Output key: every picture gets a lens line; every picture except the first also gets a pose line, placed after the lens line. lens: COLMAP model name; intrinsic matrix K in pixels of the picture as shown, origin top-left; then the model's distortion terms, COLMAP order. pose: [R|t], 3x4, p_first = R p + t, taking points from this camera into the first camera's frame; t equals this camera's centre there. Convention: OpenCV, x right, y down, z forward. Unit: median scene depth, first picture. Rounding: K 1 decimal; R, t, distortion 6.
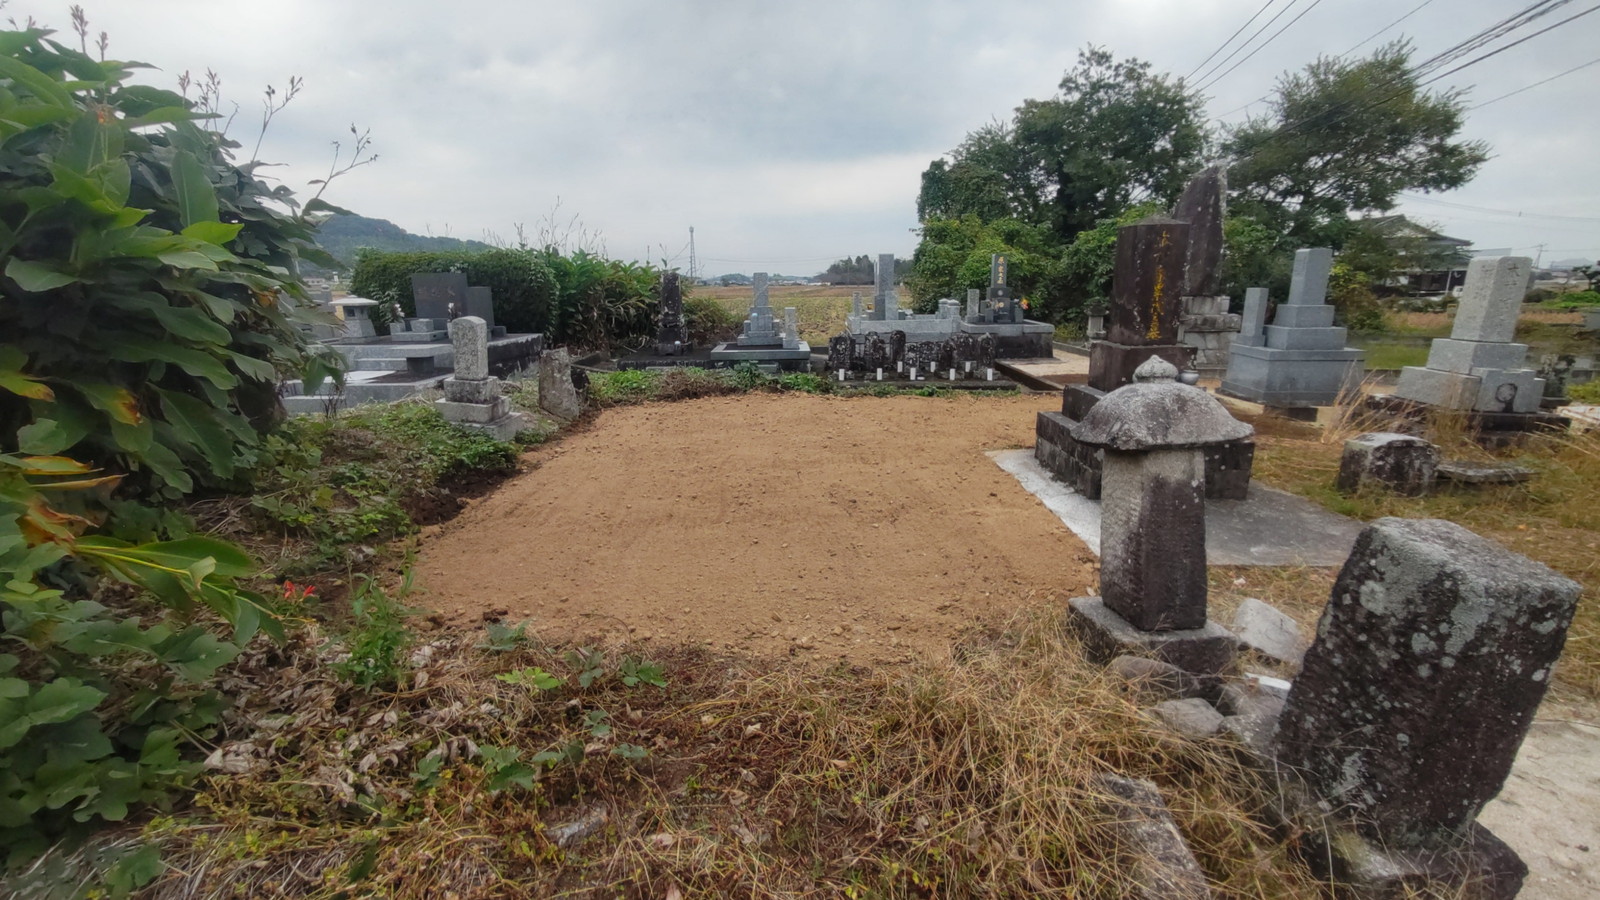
lens RADIAL K [[686.7, 0, 807.1], [0, 686.7, 451.1], [0, 0, 1]] dist [0.001254, 0.006154]
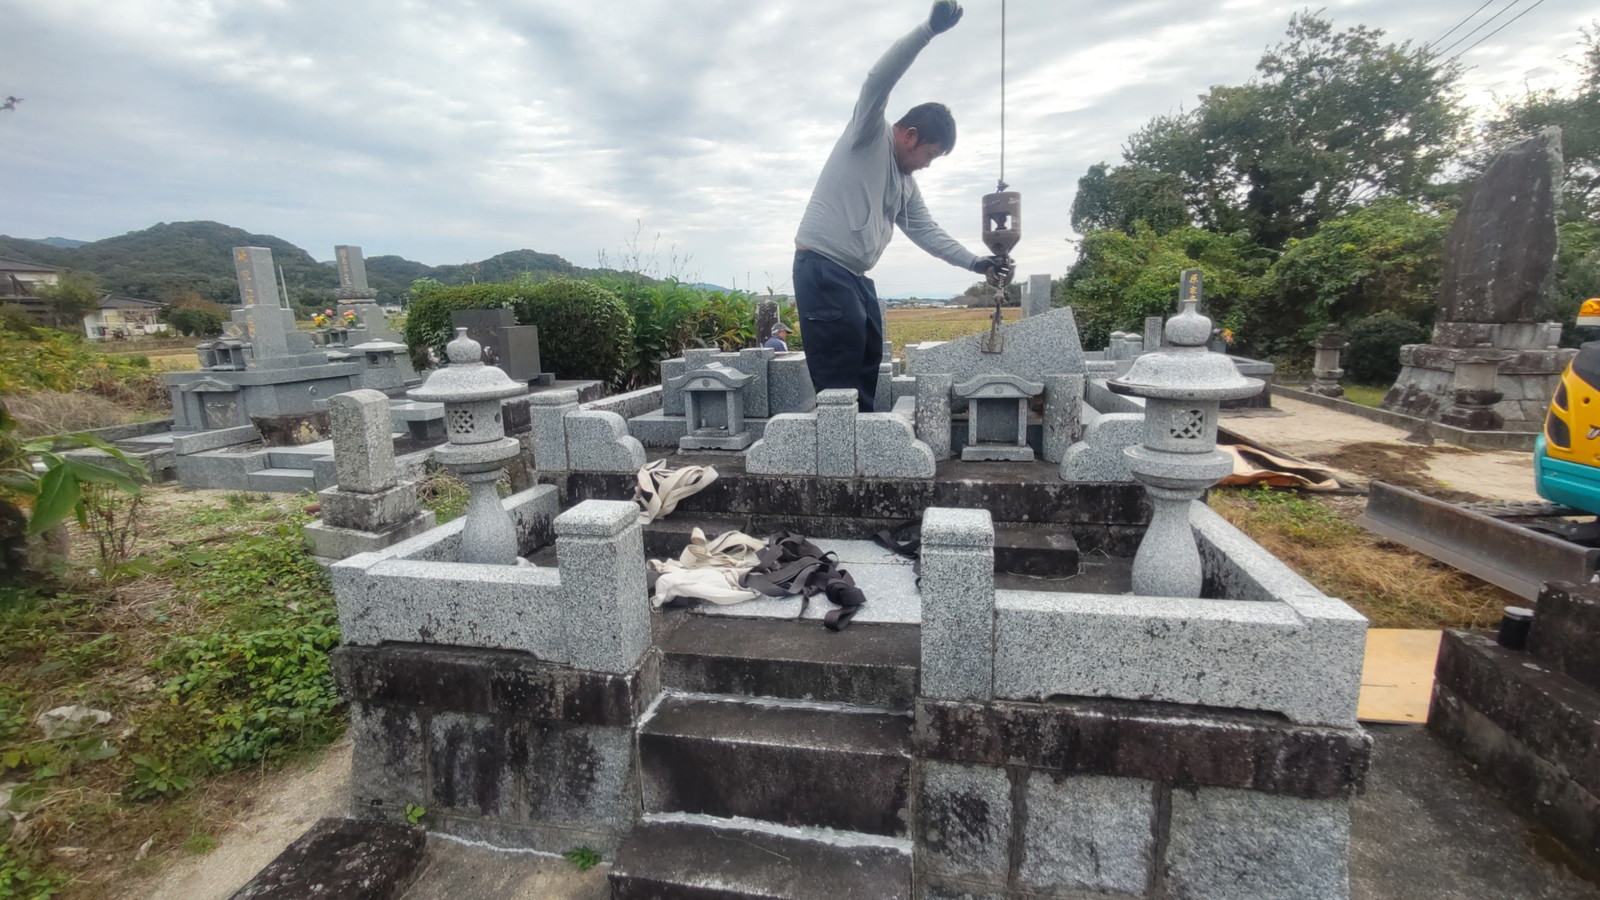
lens RADIAL K [[680.1, 0, 806.5], [0, 680.1, 453.9], [0, 0, 1]] dist [0.012965, -0.007021]
pose [[0.981089, 0.026897, -0.191680, 0.008366], [-0.031876, 0.999229, -0.022935, -0.051972], [0.190915, 0.028611, 0.981190, 0.179751]]
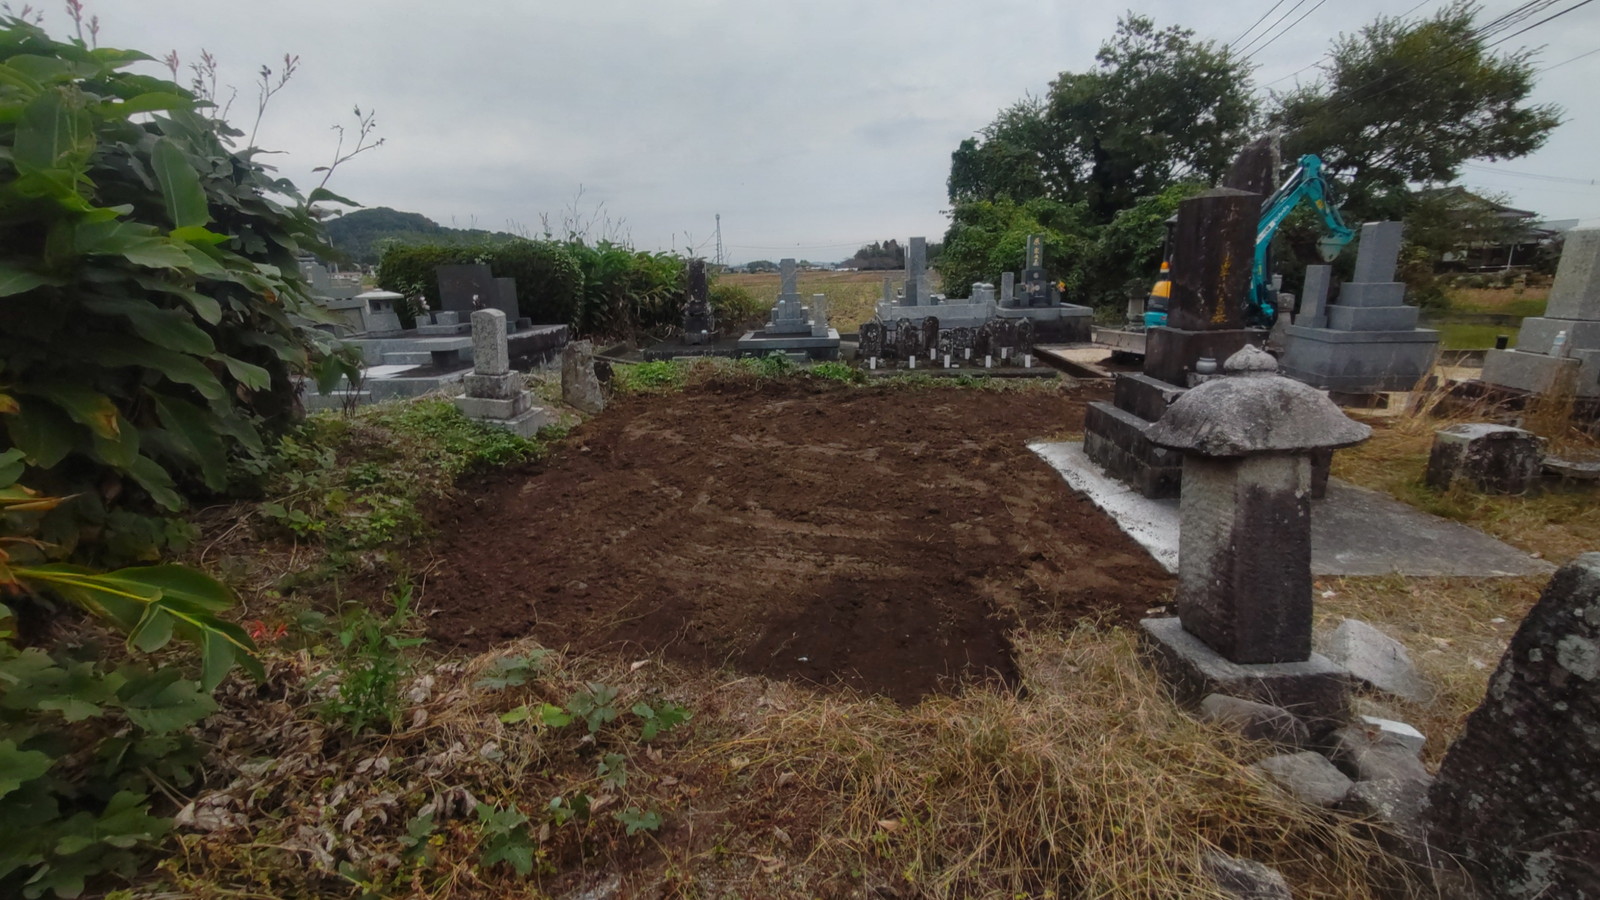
lens RADIAL K [[686.7, 0, 807.0], [0, 686.7, 451.7], [0, 0, 1]] dist [0.006399, -0.000614]
pose [[0.999130, -0.006198, -0.041238, -0.002051], [0.007008, 0.999785, 0.019534, -0.004215], [0.041109, -0.019806, 0.998958, 0.018433]]
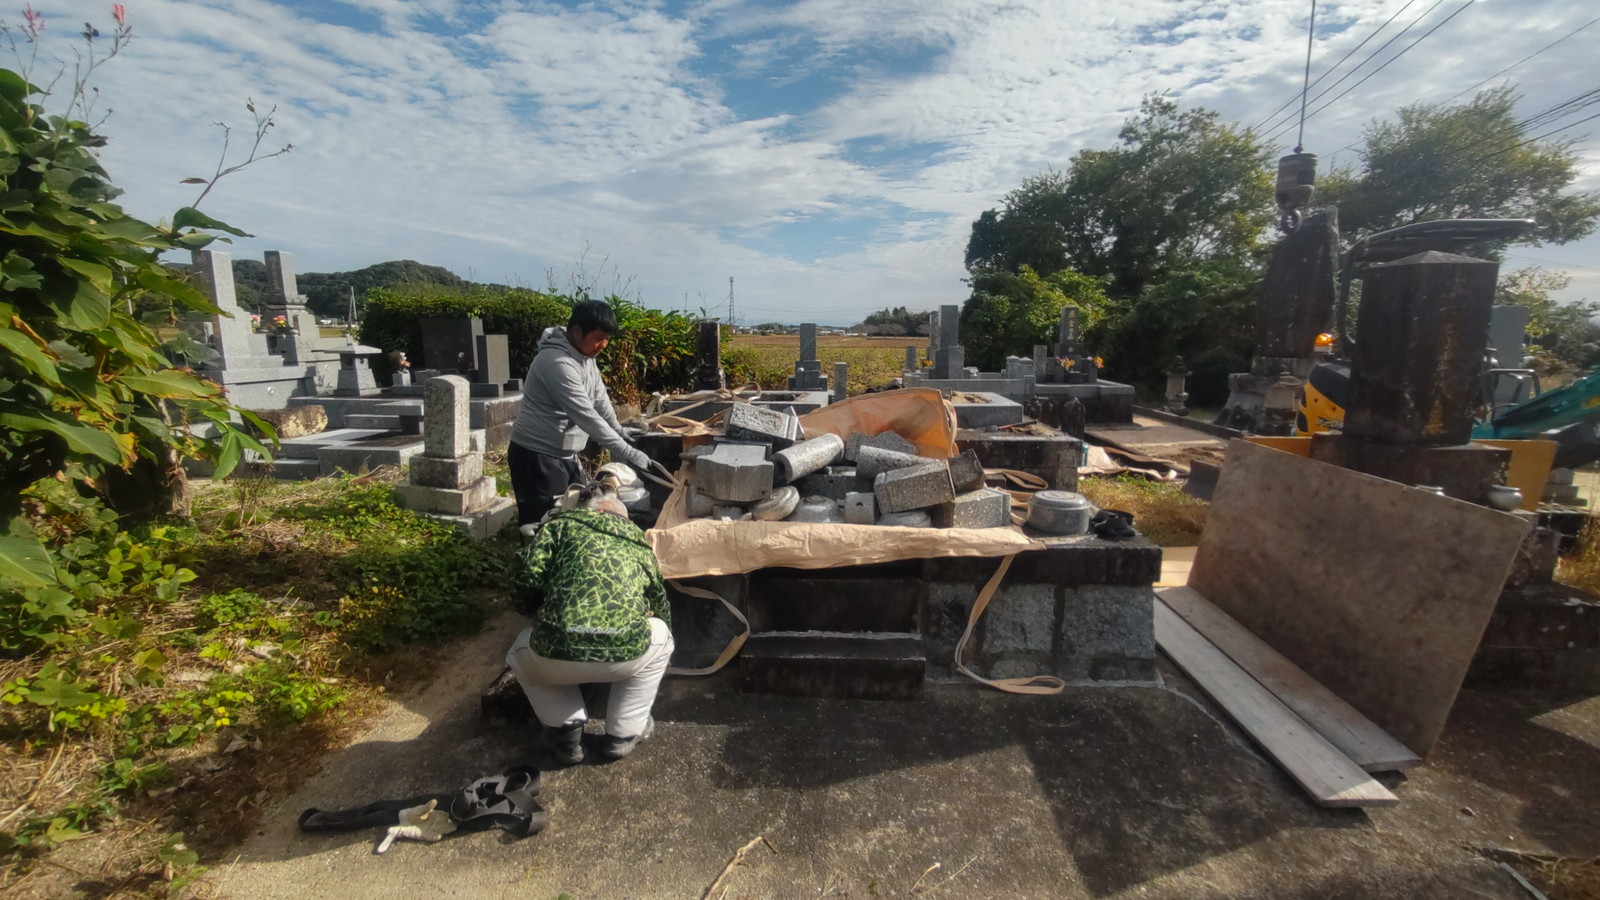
lens RADIAL K [[686.7, 0, 807.1], [0, 686.7, 451.1], [0, 0, 1]] dist [0.001254, 0.006154]
pose [[0.998537, 0.025033, -0.047919, -0.019039], [-0.028288, 0.997249, -0.068514, -0.026439], [0.046072, 0.069769, 0.996499, 0.097565]]
